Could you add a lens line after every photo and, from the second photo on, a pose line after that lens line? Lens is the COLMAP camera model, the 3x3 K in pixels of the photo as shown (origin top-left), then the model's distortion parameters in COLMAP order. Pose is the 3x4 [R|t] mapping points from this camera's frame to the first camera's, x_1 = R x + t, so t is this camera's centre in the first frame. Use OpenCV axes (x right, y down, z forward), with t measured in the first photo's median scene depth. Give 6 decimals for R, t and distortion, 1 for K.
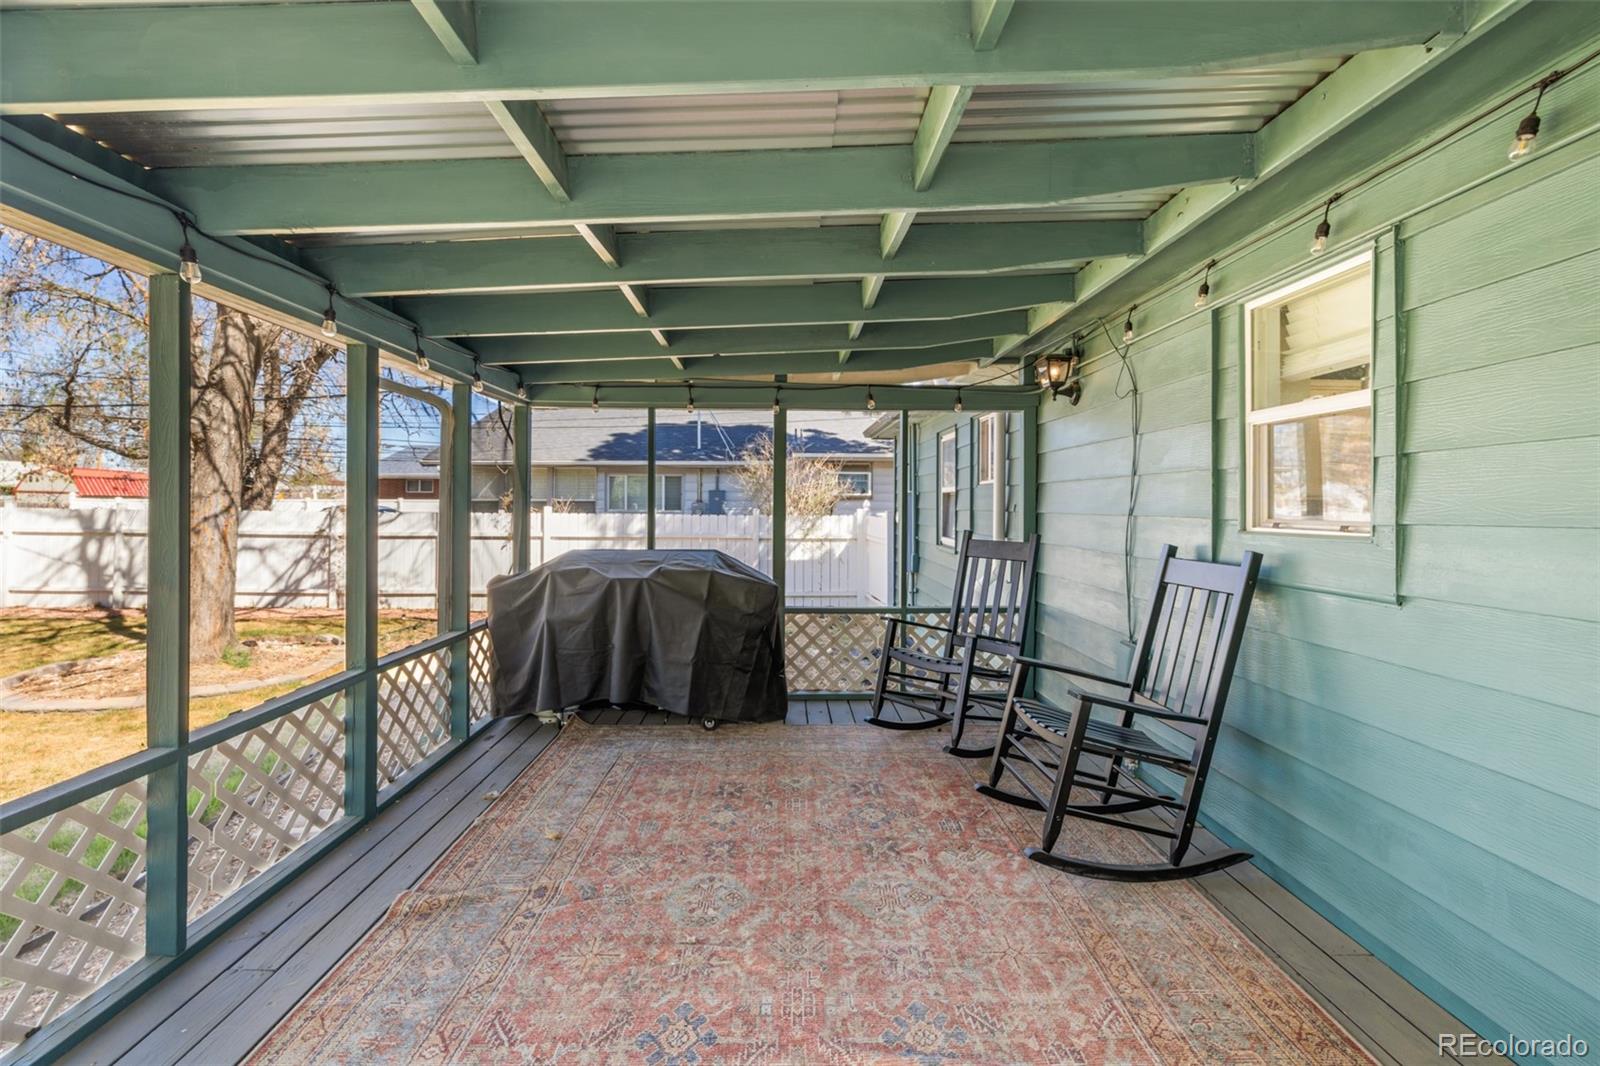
lens RADIAL K [[680.3, 0, 798.0], [0, 680.3, 501.5], [0, 0, 1]] dist [-0.000724, 0.000034]
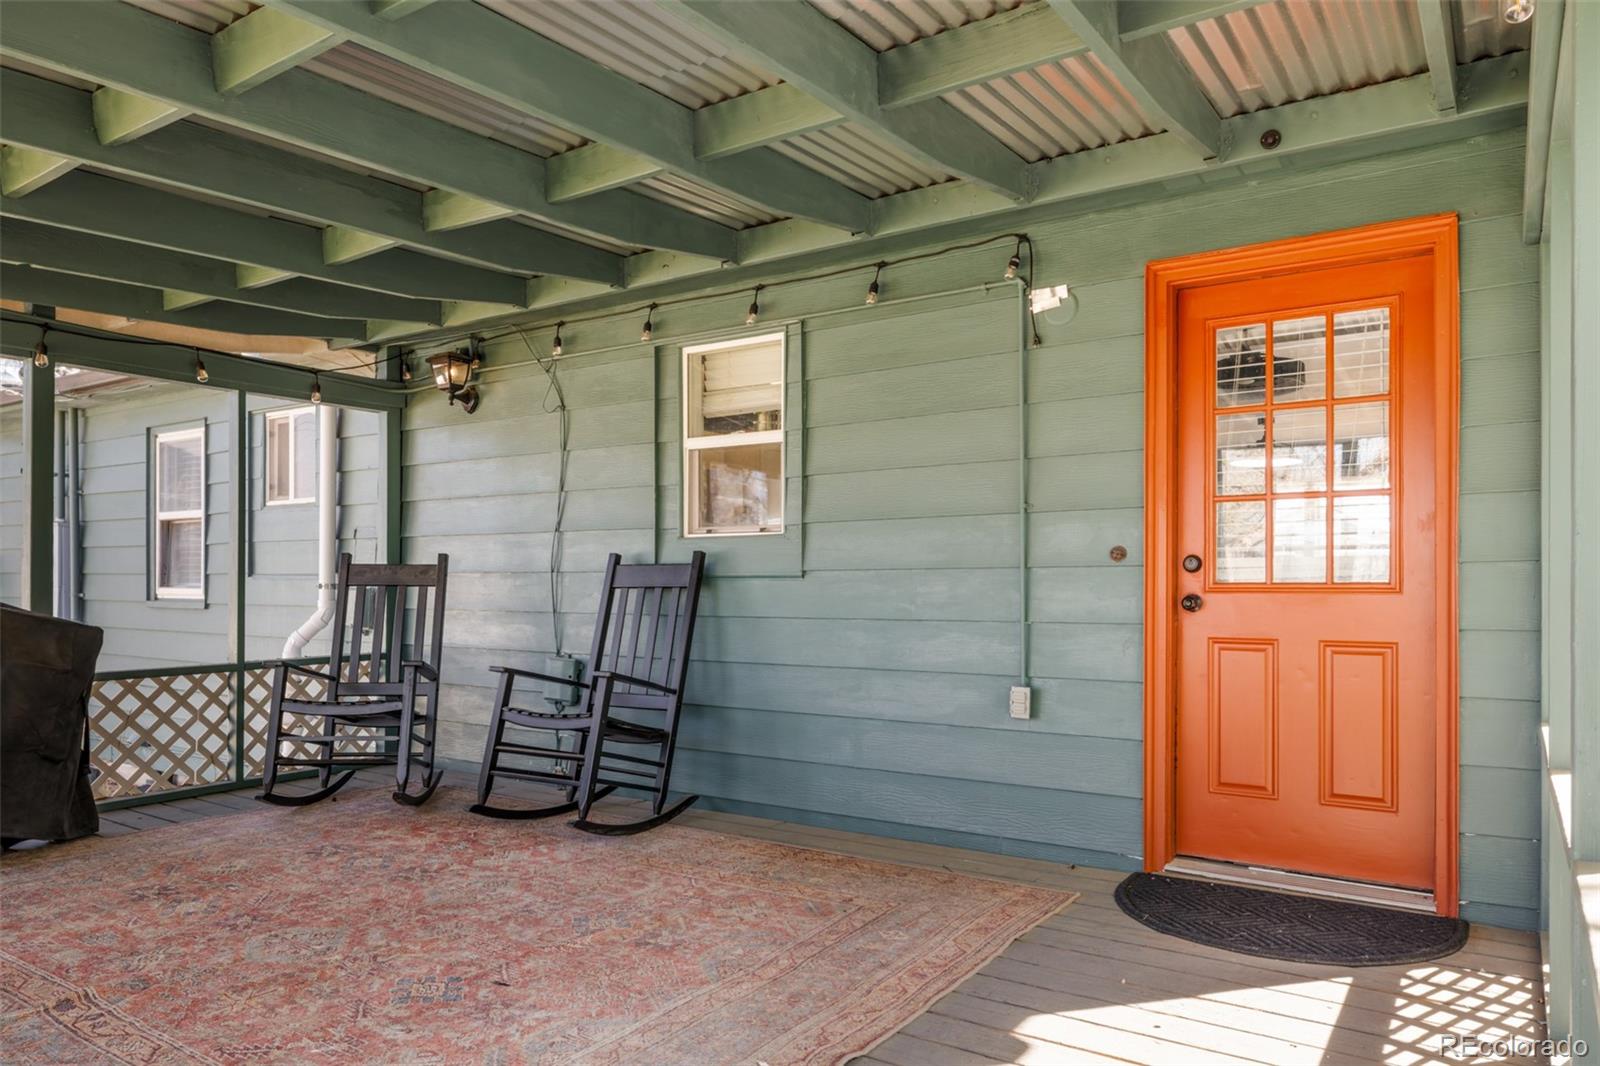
lens RADIAL K [[1055.8, 0, 799.9], [0, 1055.8, 576.3], [0, 0, 1]] dist [0.001122, 0.001644]
pose [[0.573820, -0.001696, 0.818979, -0.727108], [-0.000484, 0.999997, 0.002410, 0.104469], [-0.818981, -0.001780, 0.573818, -0.230004]]
